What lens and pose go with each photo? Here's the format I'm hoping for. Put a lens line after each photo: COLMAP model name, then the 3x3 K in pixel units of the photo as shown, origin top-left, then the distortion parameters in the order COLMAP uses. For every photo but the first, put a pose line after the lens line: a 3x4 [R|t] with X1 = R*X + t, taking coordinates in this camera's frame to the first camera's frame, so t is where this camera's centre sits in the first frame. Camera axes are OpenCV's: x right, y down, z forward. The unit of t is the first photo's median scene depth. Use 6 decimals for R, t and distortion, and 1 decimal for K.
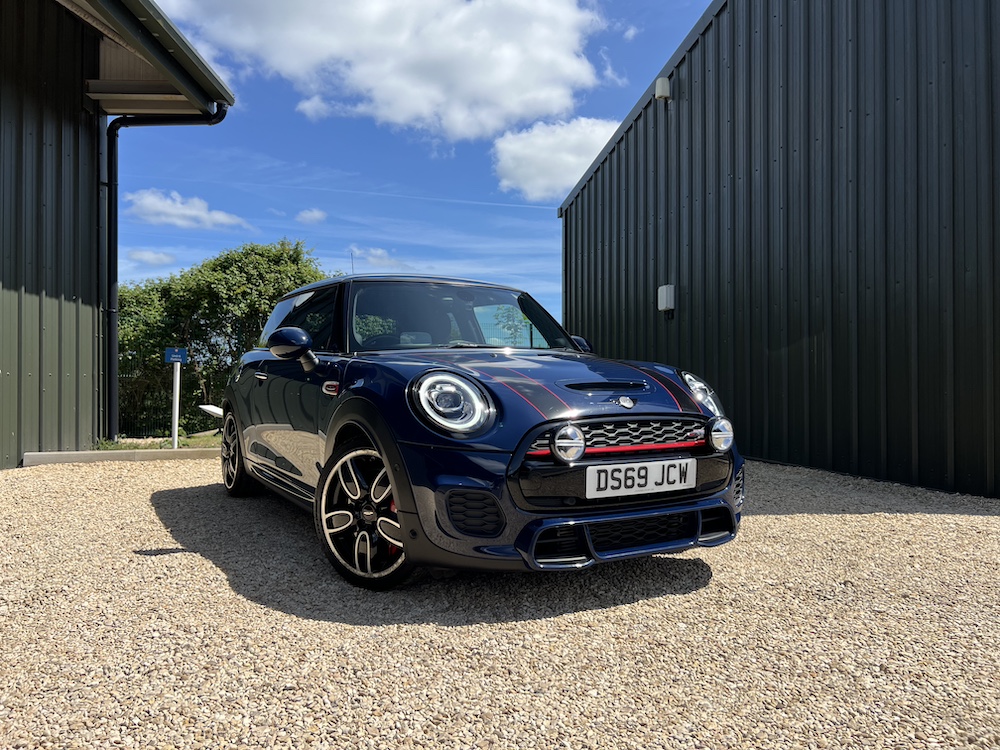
lens RADIAL K [[757.4, 0, 499.7], [0, 757.4, 367.3], [0, 0, 1]] dist [0.041055, -0.047789]
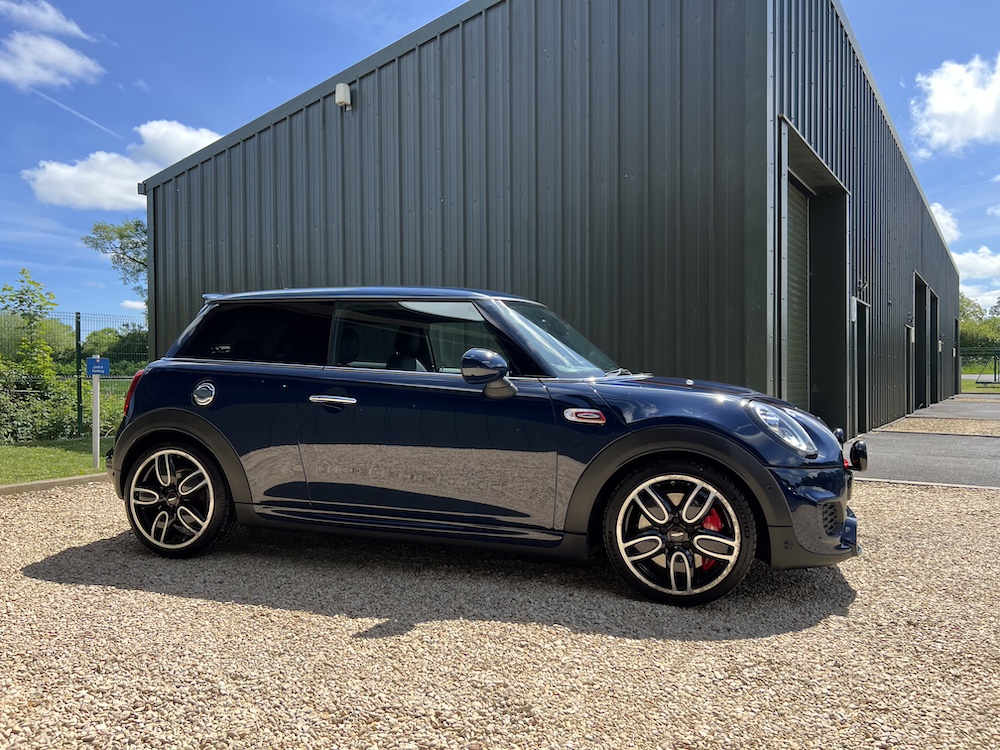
lens RADIAL K [[757.4, 0, 500.3], [0, 757.4, 377.3], [0, 0, 1]] dist [0.041055, -0.047789]
pose [[0.727380, -0.003509, 0.686226, -1.133014], [-0.011826, 0.999774, 0.017648, -0.047222], [-0.686133, -0.020952, 0.727175, 0.422792]]
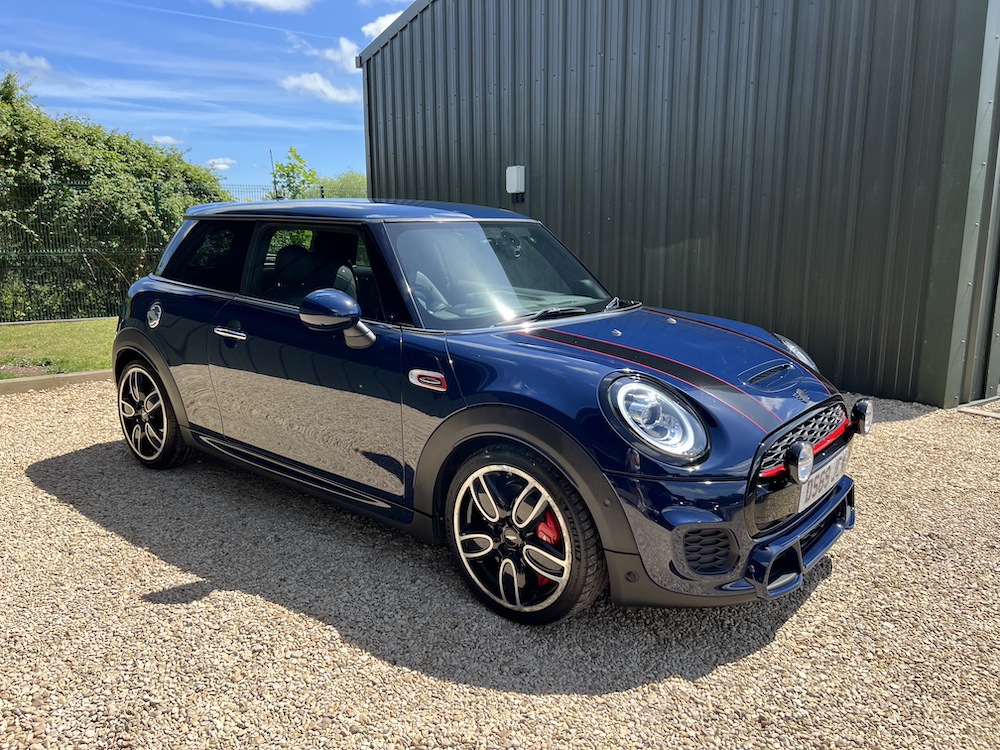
lens RADIAL K [[757.4, 0, 506.3], [0, 757.4, 381.3], [0, 0, 1]] dist [0.041055, -0.047789]
pose [[0.934218, -0.070507, 0.349664, -0.494861], [-0.006723, 0.976615, 0.214890, -0.168595], [-0.356639, -0.203105, 0.911898, 0.280318]]
